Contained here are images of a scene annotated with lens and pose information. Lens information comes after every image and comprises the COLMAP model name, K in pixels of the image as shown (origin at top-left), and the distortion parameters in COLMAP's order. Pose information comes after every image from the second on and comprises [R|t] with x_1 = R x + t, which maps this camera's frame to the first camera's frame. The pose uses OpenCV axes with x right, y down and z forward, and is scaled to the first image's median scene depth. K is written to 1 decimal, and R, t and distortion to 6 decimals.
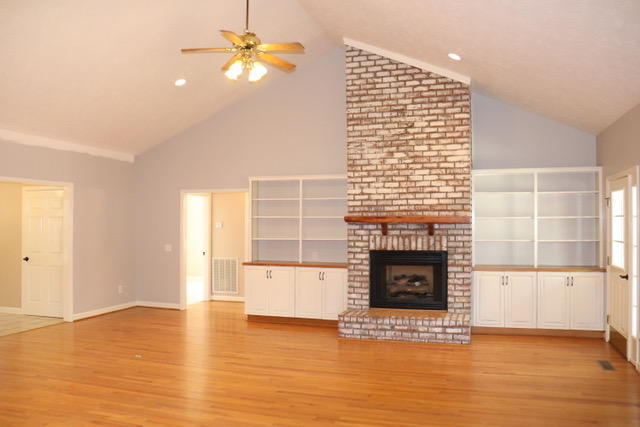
lens RADIAL K [[520.9, 0, 320.7], [0, 520.9, 210.6], [0, 0, 1]] dist [-0.101932, 0.029567]
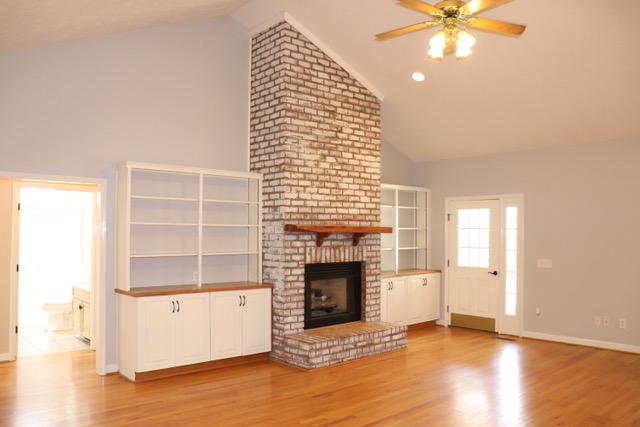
lens RADIAL K [[520.9, 0, 320.0], [0, 520.9, 218.4], [0, 0, 1]] dist [-0.101932, 0.029567]
pose [[0.533383, 0.028044, 0.845409, -0.640324], [-0.017190, 0.999603, -0.022313, 0.018889], [-0.845699, -0.002631, 0.533653, 0.521744]]
